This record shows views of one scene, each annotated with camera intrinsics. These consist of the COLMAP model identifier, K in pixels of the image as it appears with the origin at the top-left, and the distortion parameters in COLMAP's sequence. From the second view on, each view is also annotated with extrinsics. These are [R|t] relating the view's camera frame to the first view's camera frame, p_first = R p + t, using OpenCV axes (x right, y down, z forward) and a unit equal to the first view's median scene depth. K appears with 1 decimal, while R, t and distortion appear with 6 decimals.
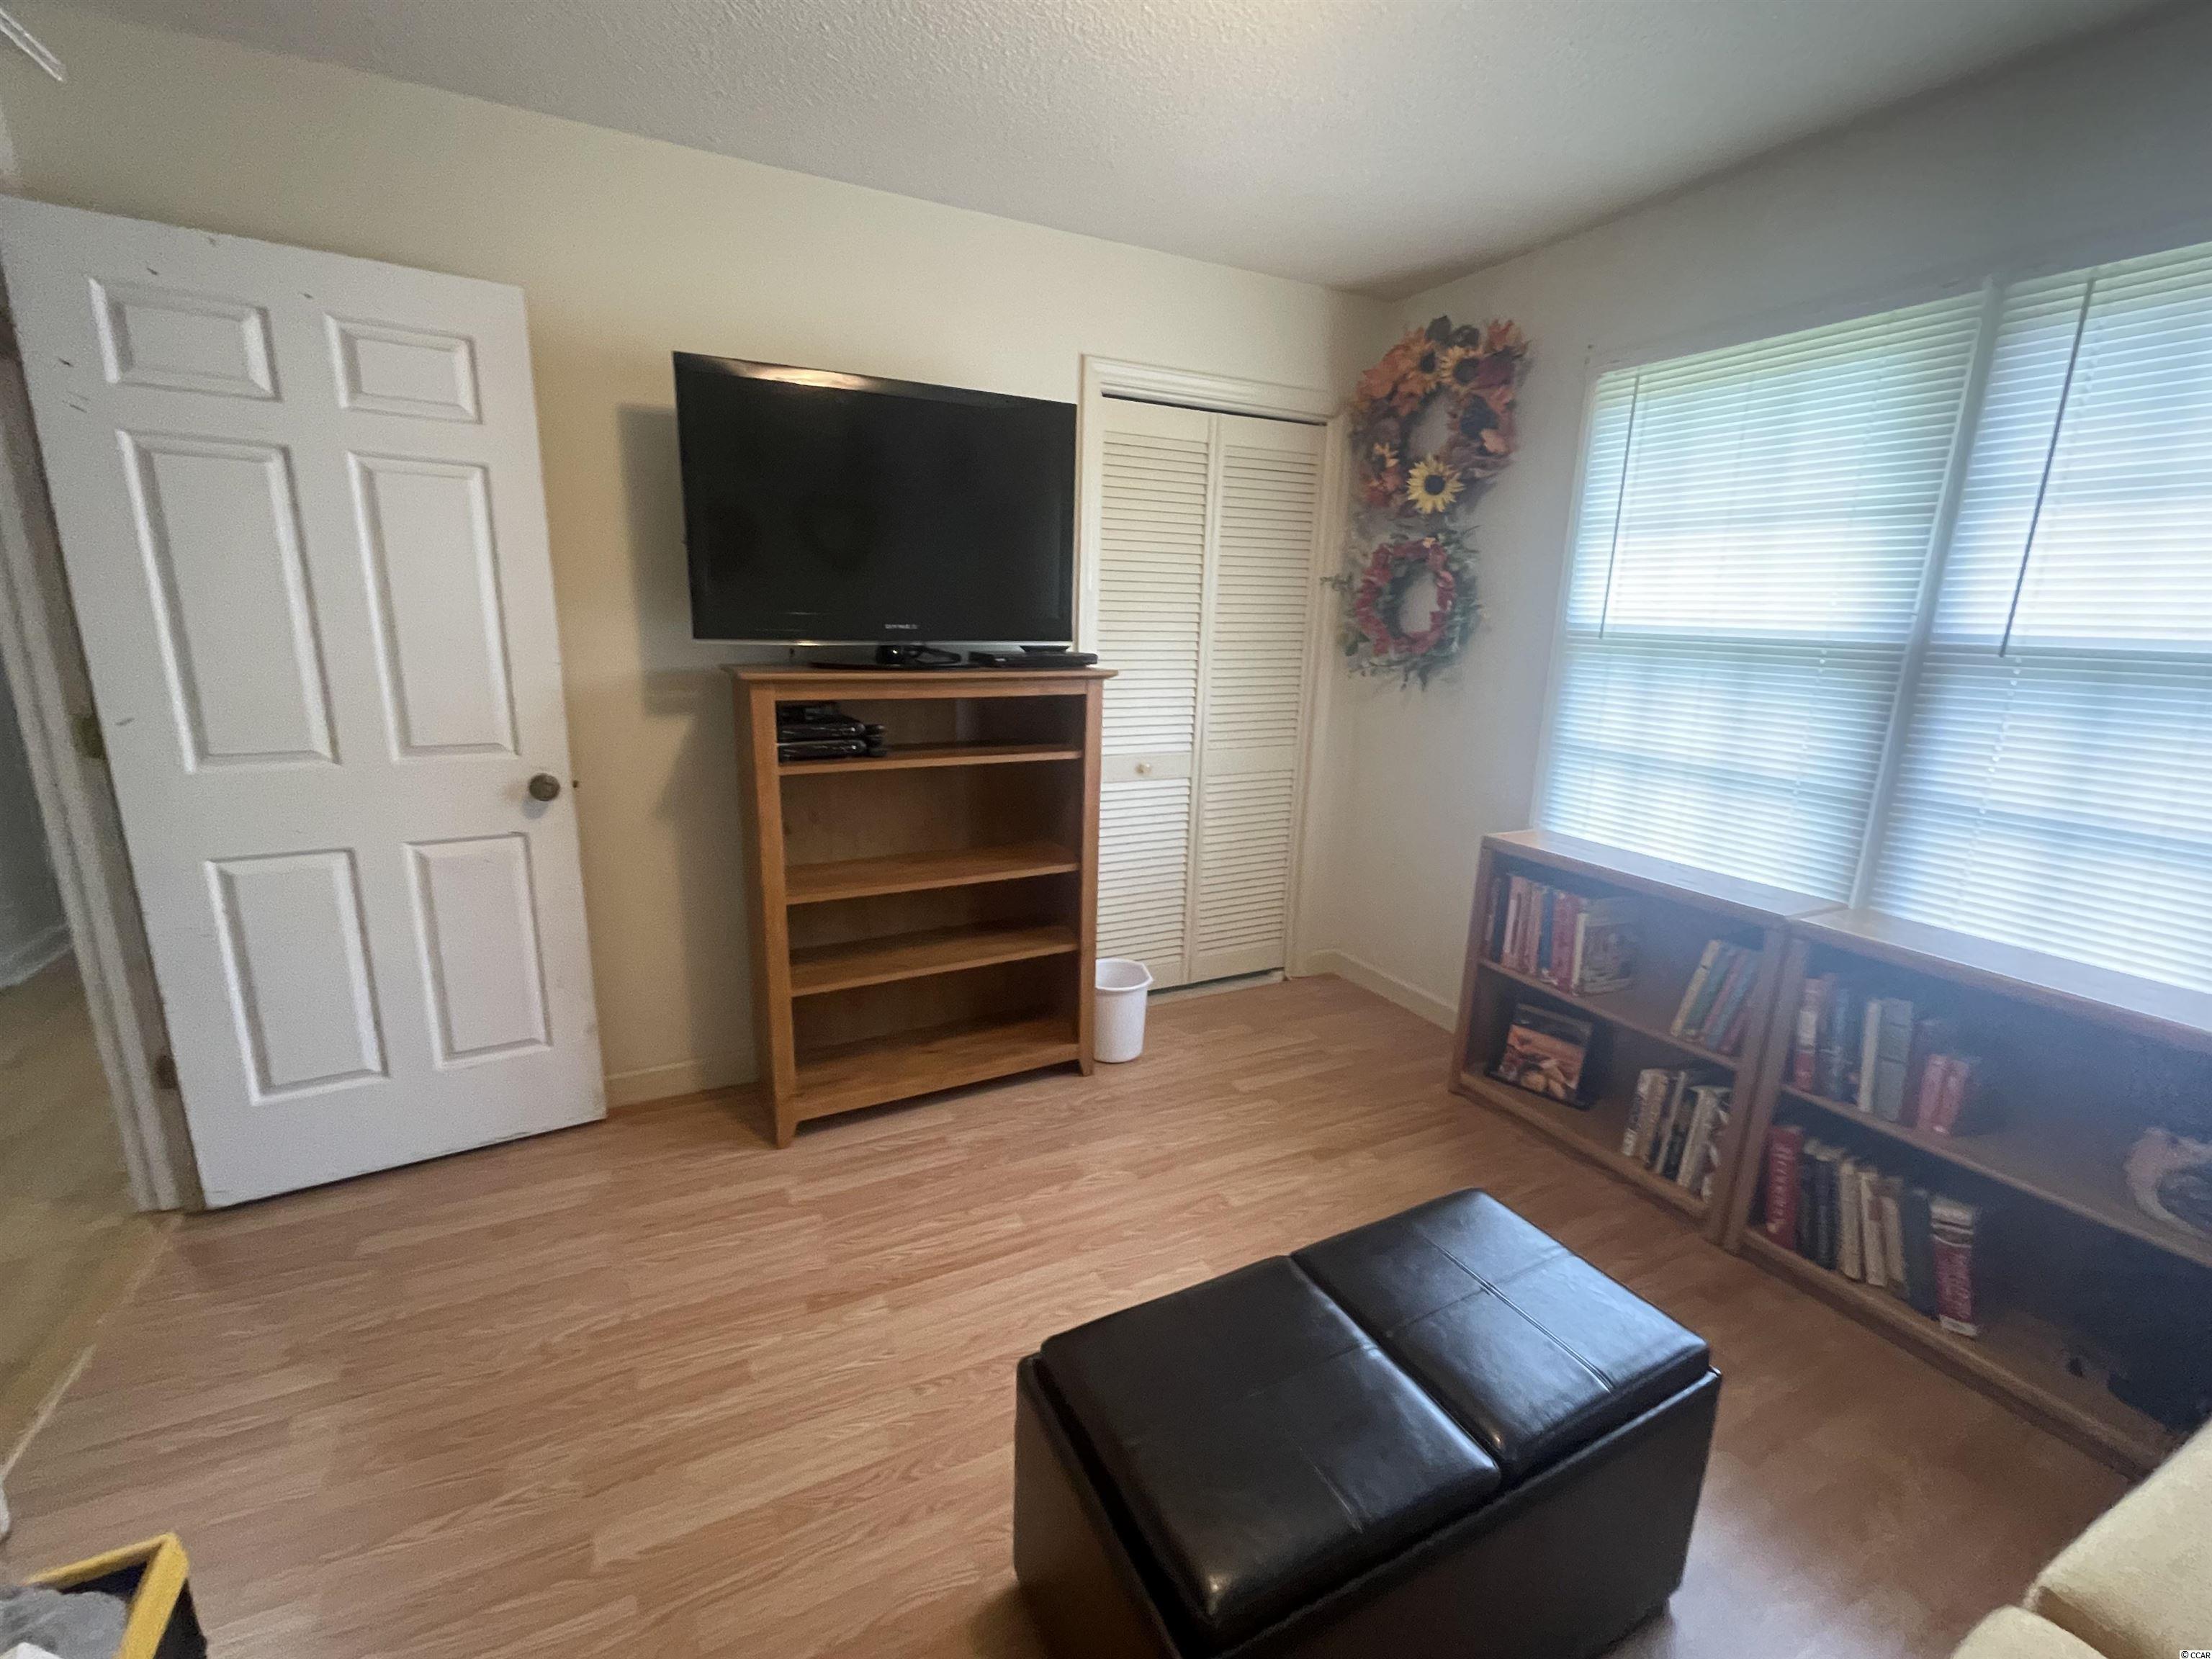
lens RADIAL K [[948.6, 0, 1100.9], [0, 948.6, 829.4], [0, 0, 1]] dist [0.001718, -0.000194]
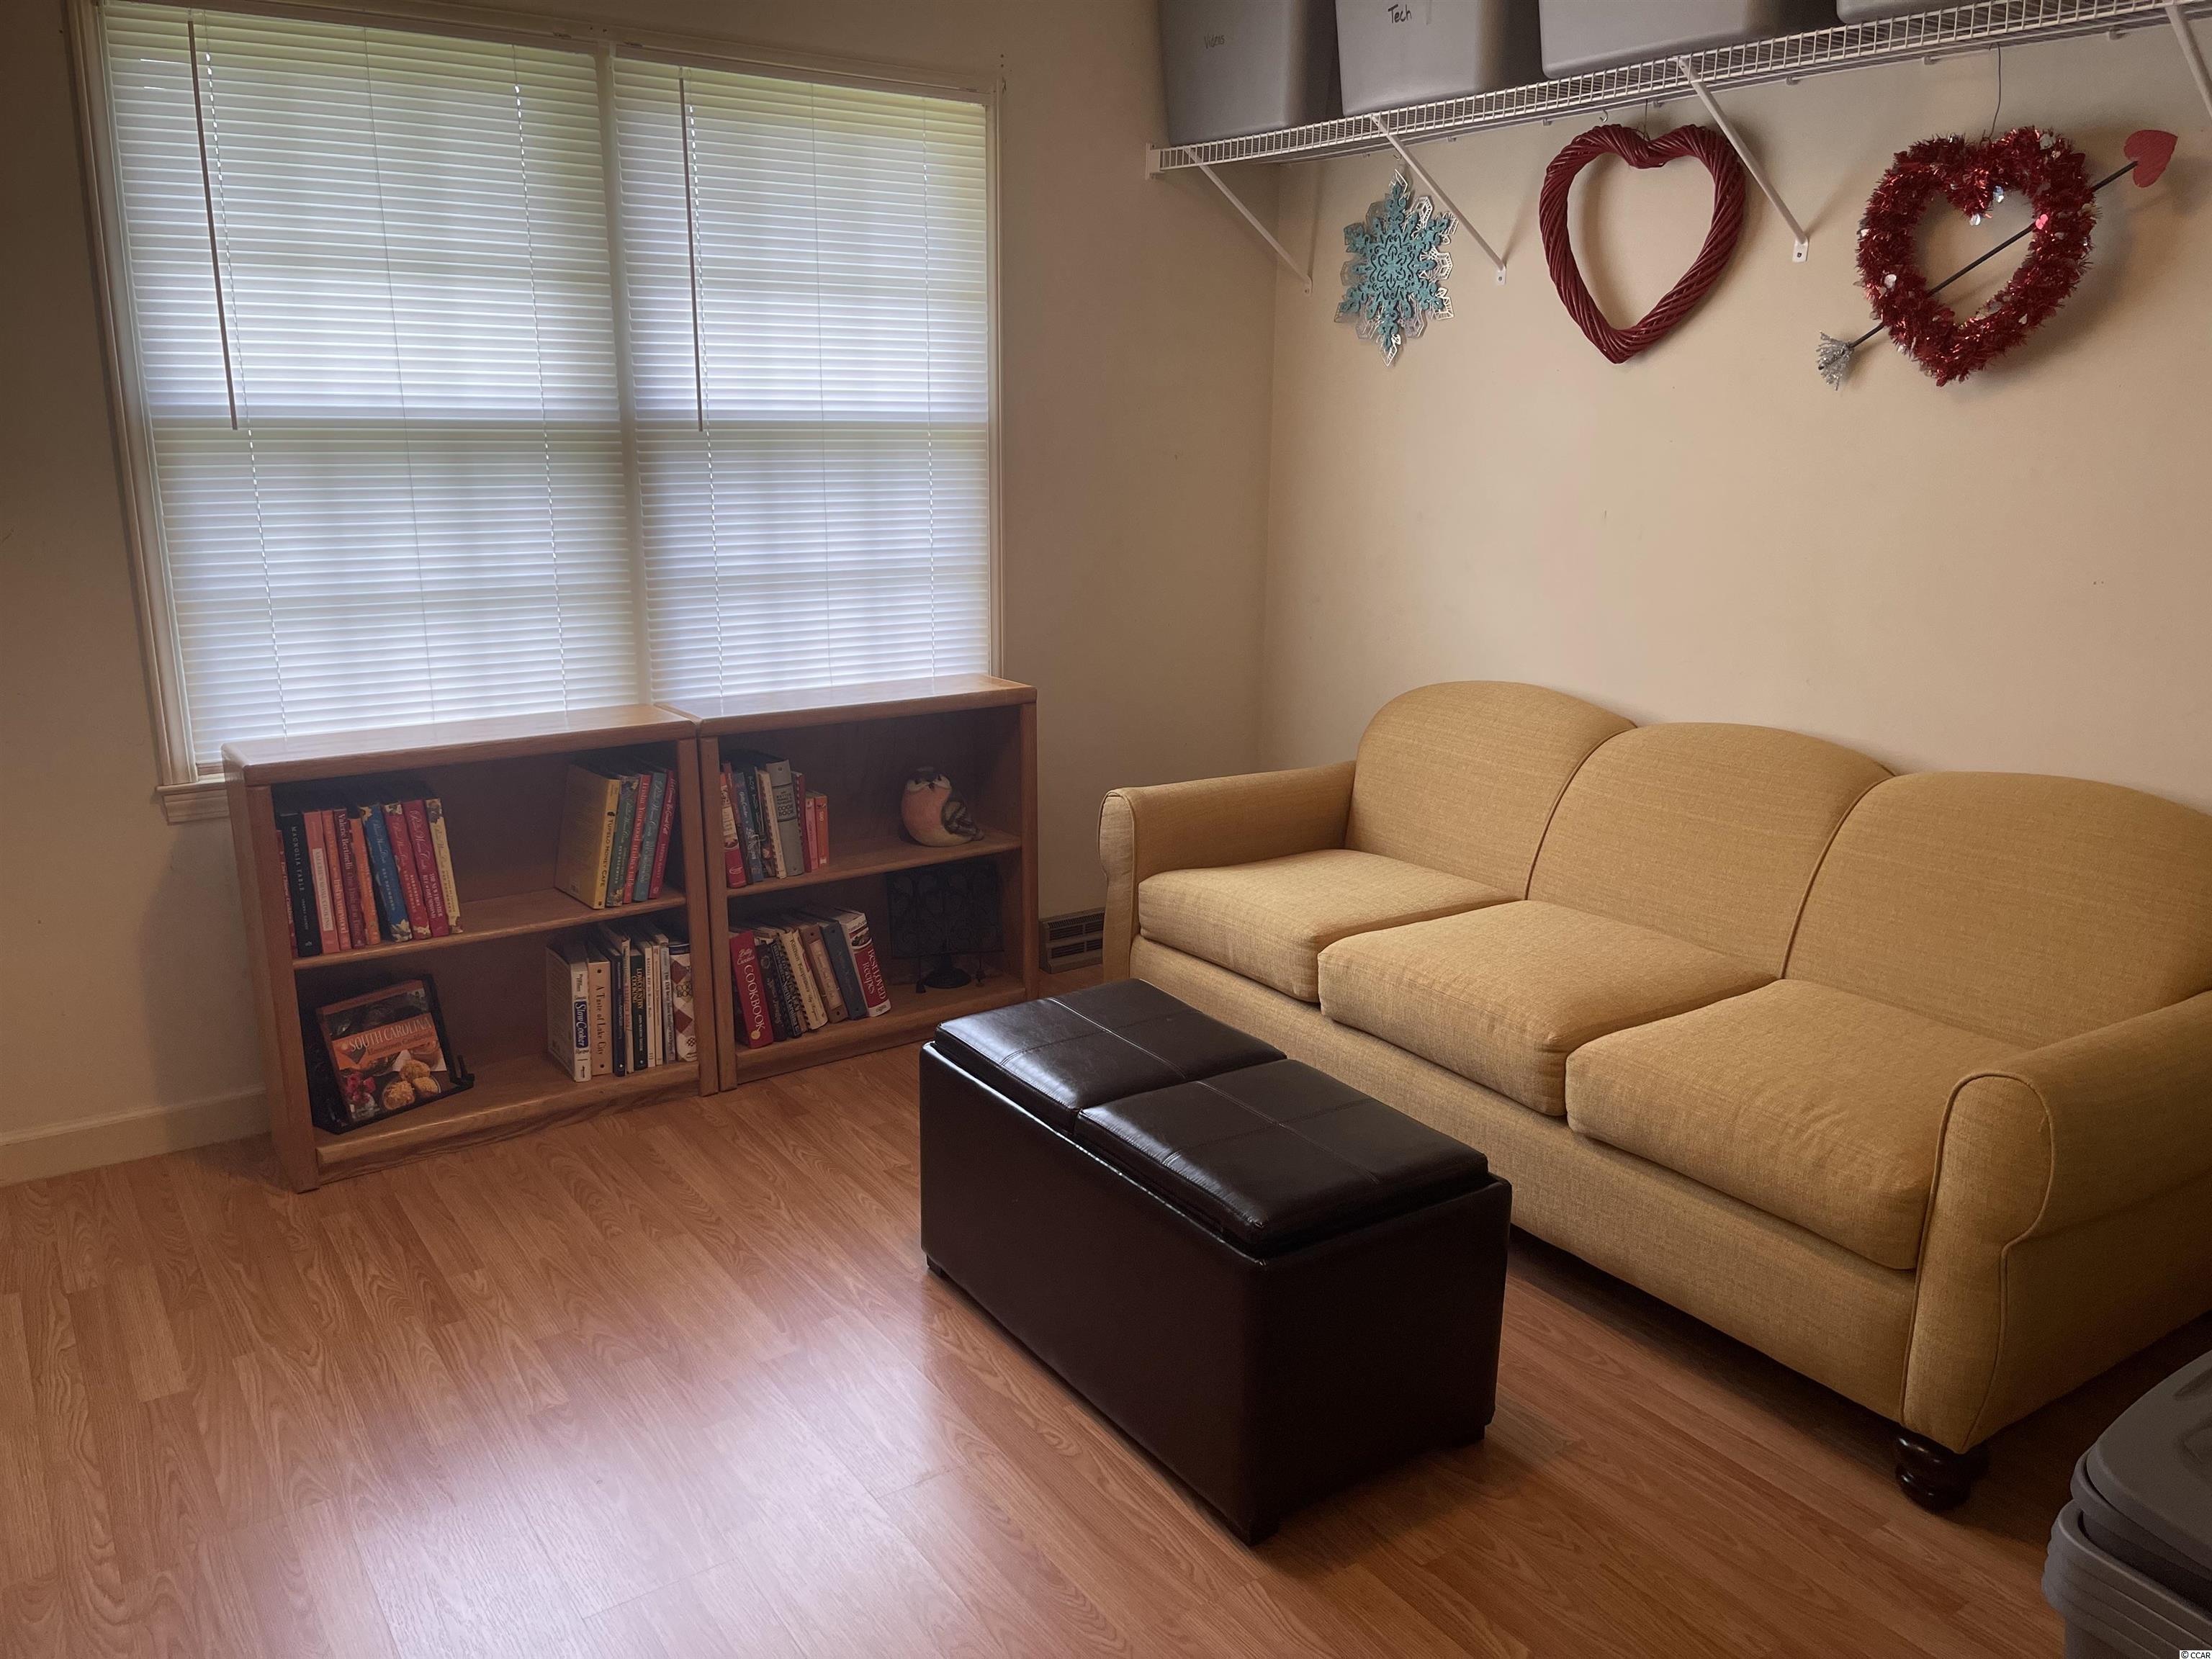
lens RADIAL K [[1672.2, 0, 1103.3], [0, 1672.2, 837.5], [0, 0, 1]] dist [0.061179, -0.065840]
pose [[-0.140362, -0.270927, 0.952311, -0.866402], [0.213675, 0.930879, 0.296323, -0.187211], [-0.966769, 0.245077, -0.072769, 0.693544]]
